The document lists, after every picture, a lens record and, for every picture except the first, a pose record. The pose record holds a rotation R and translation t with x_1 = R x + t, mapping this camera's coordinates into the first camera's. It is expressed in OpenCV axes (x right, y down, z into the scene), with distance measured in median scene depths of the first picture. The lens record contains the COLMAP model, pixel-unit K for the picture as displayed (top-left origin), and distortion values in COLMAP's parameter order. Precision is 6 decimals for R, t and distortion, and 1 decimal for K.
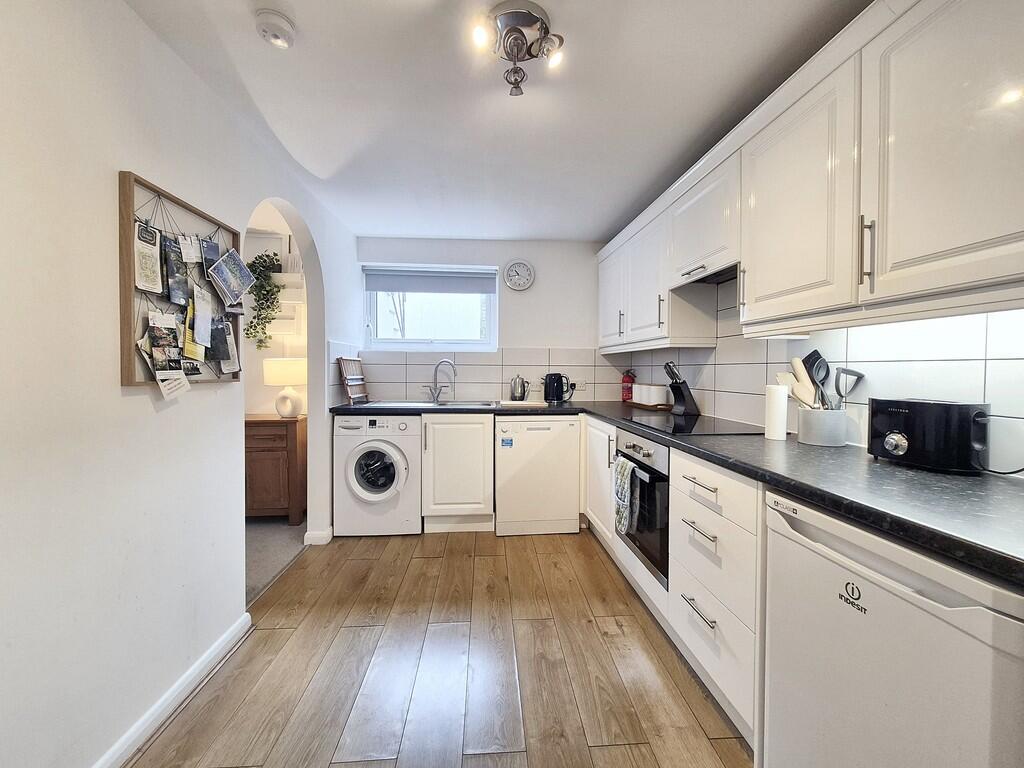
lens RADIAL K [[400.6, 0, 514.5], [0, 400.6, 376.5], [0, 0, 1]] dist [-0.000006, -0.000279]
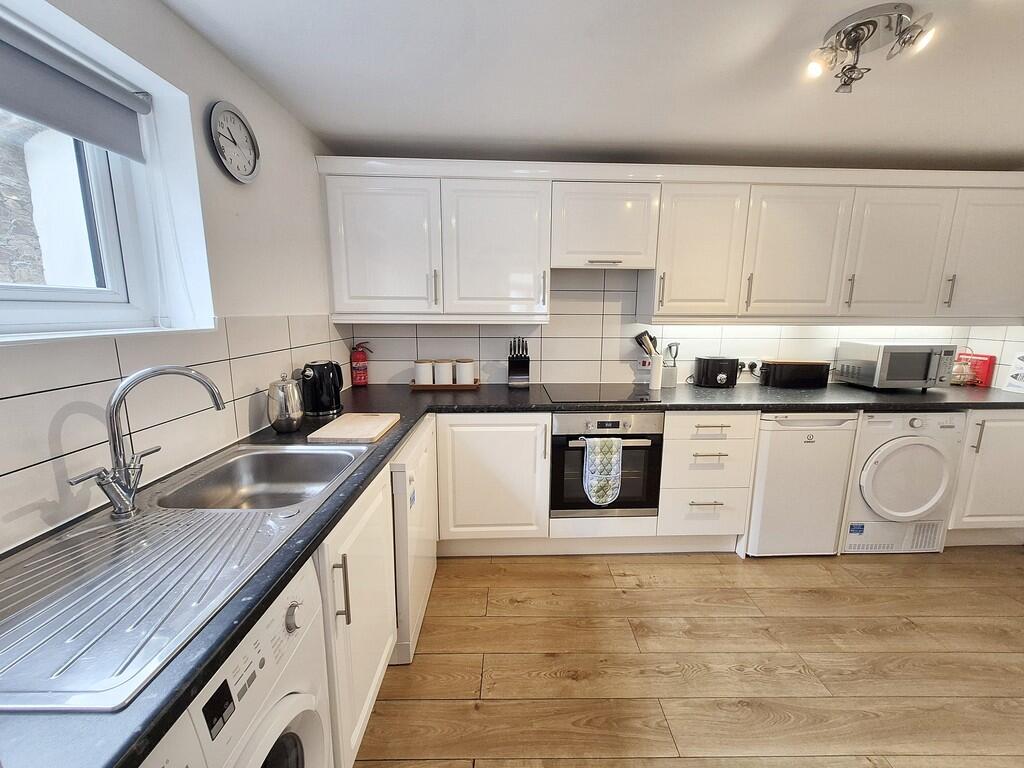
lens RADIAL K [[401.5, 0, 517.0], [0, 401.5, 376.3], [0, 0, 1]] dist [0.000778, -0.000176]
pose [[0.059011, -0.168909, 0.983864, -0.628202], [0.012161, 0.985630, 0.168482, -0.112318], [-0.998183, 0.002023, 0.060217, 0.974828]]
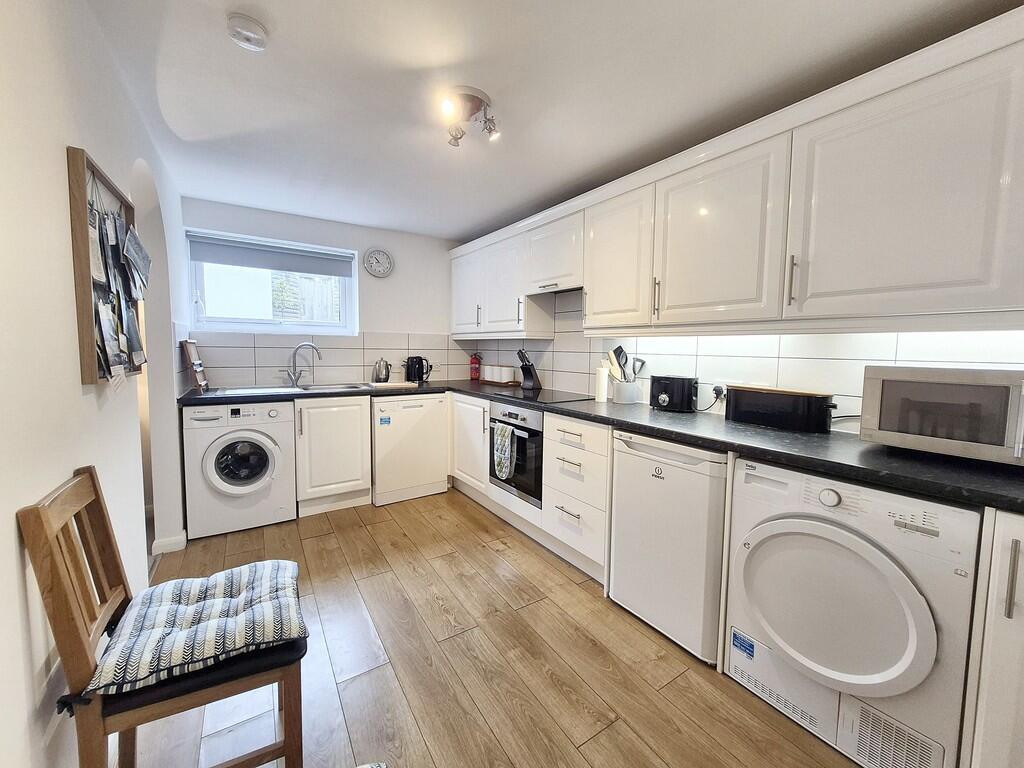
lens RADIAL K [[401.5, 0, 517.0], [0, 401.5, 376.3], [0, 0, 1]] dist [0.000778, -0.000176]
pose [[0.873235, -0.028348, 0.486474, -0.279290], [-0.000180, 0.998288, 0.058494, -0.025623], [-0.487299, -0.051167, 0.871735, -0.150960]]
